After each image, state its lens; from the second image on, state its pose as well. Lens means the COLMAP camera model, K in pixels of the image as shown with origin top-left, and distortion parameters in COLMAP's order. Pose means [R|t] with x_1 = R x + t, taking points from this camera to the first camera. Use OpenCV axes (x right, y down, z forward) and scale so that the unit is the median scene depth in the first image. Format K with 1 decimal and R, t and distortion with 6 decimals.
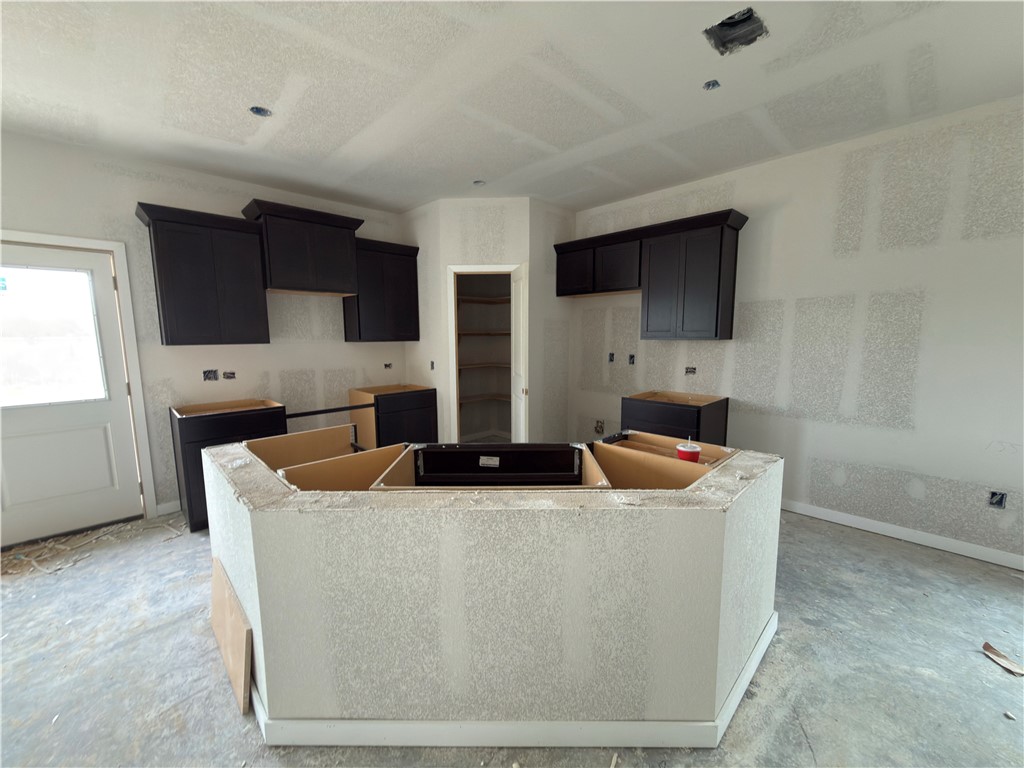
lens RADIAL K [[406.7, 0, 514.4], [0, 406.7, 386.8], [0, 0, 1]] dist [-0.000079, 0.000542]
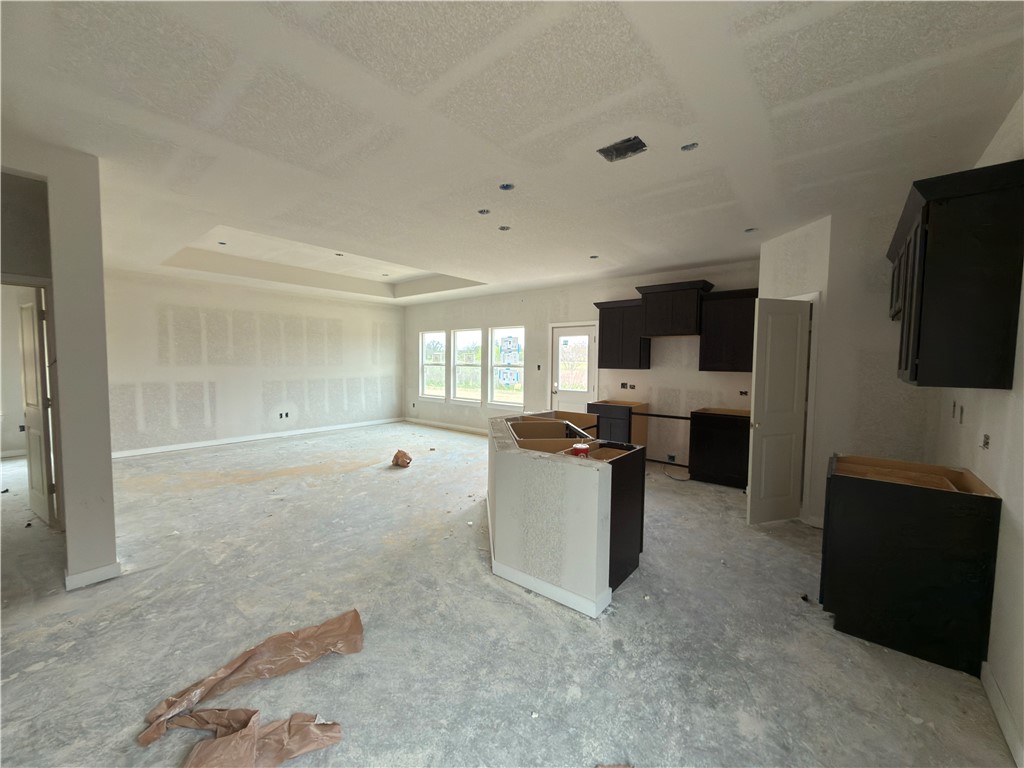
lens RADIAL K [[406.7, 0, 512.6], [0, 406.7, 386.4], [0, 0, 1]] dist [-0.000079, 0.000542]
pose [[0.103627, 0.072572, -0.991965, 1.009127], [-0.137524, 0.988800, 0.057974, -0.063174], [0.985063, 0.130412, 0.112447, 0.312156]]
